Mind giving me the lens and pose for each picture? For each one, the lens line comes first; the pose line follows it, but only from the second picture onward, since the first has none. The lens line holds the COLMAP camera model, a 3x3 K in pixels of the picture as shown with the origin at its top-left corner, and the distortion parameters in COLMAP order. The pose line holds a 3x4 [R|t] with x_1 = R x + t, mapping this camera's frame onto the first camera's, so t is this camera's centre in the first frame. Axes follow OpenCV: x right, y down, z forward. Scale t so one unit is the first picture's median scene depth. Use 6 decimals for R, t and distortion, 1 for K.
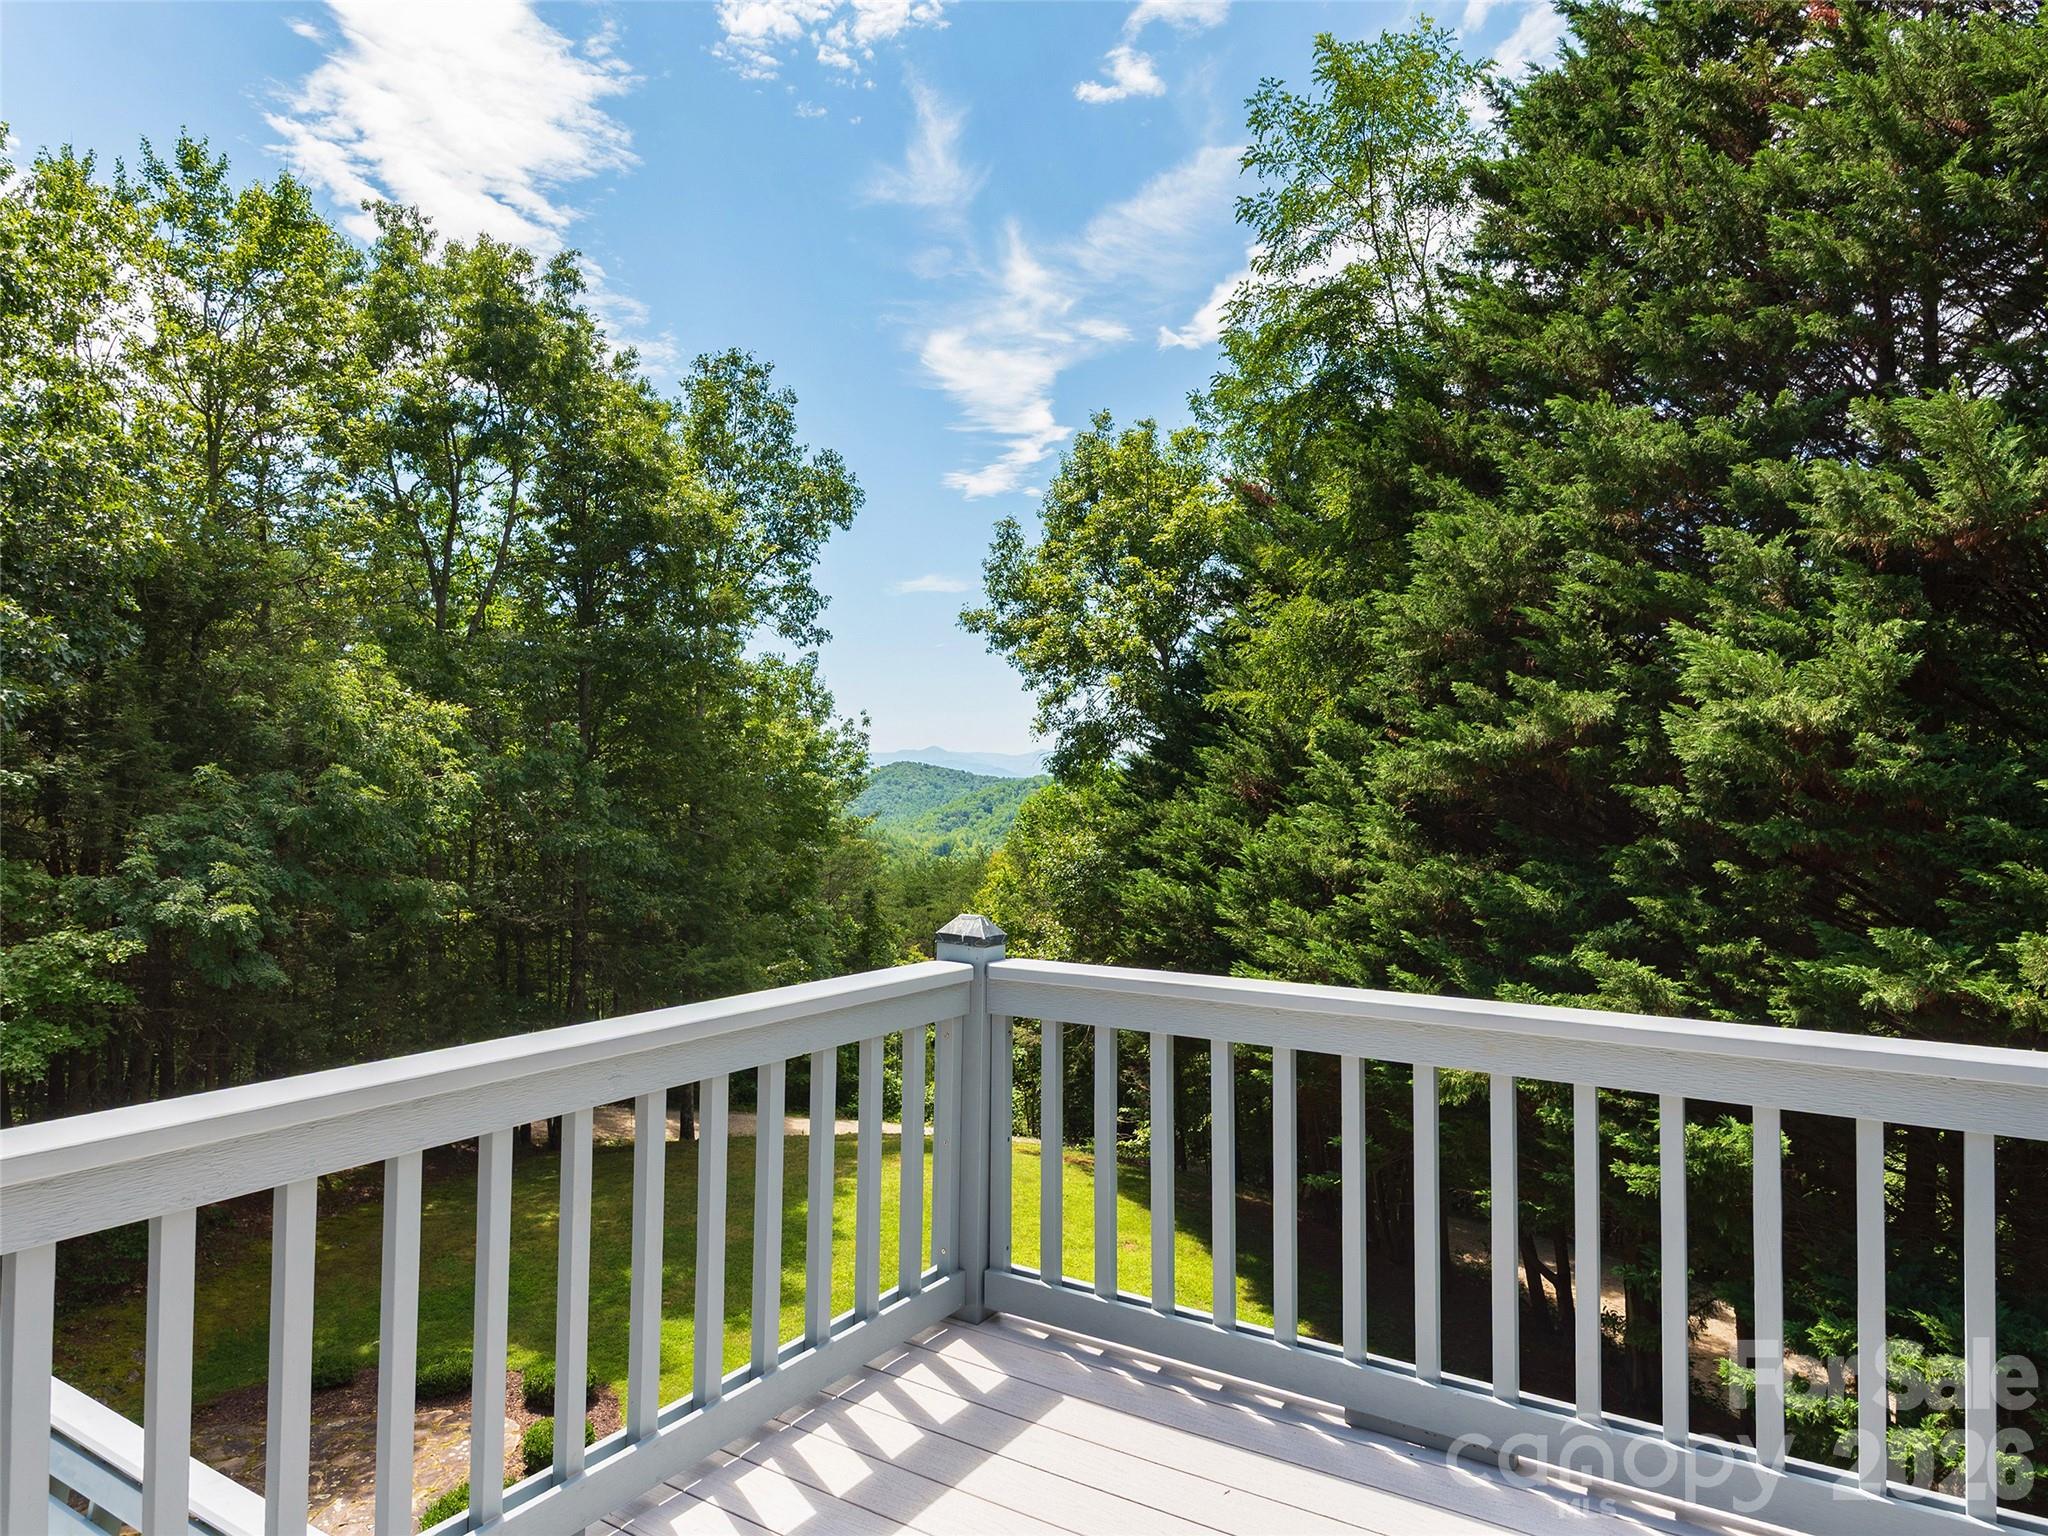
lens RADIAL K [[1283.3, 0, 1024.6], [0, 1283.3, 771.4], [0, 0, 1]] dist [0.034978, -0.018372]
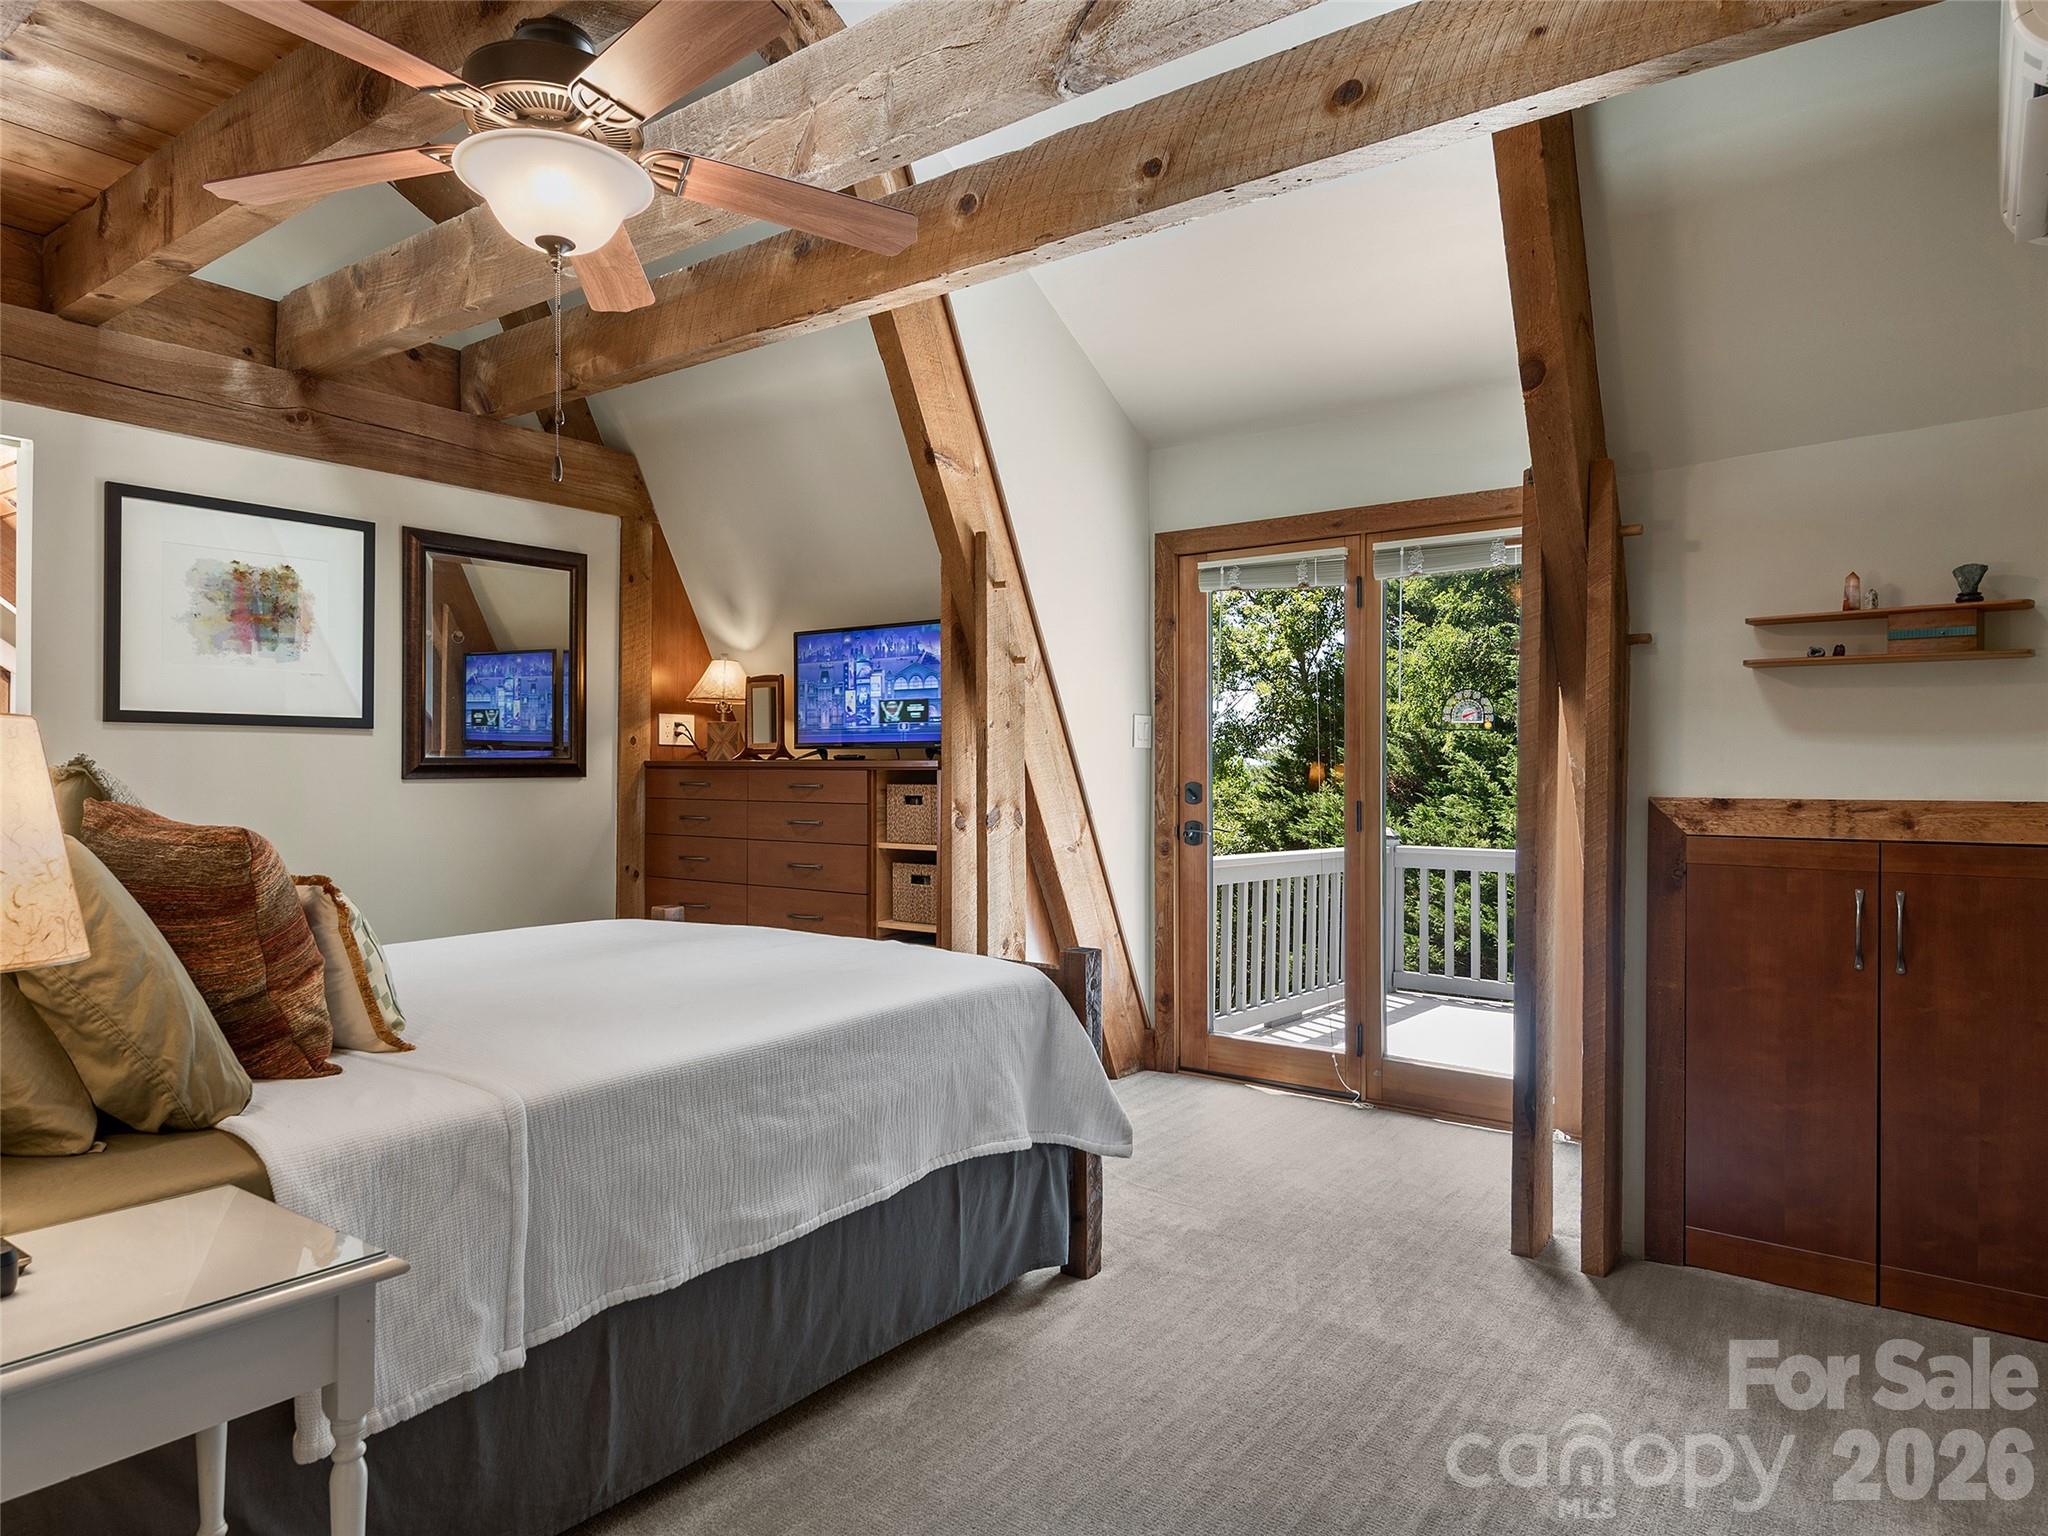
lens RADIAL K [[1283.3, 0, 1021.0], [0, 1283.3, 765.2], [0, 0, 1]] dist [0.034978, -0.018372]
pose [[0.997109, 0.008803, -0.075477, -0.087307], [-0.008851, 0.999961, -0.000304, 0.000183], [0.075471, 0.000971, 0.997147, -0.234795]]
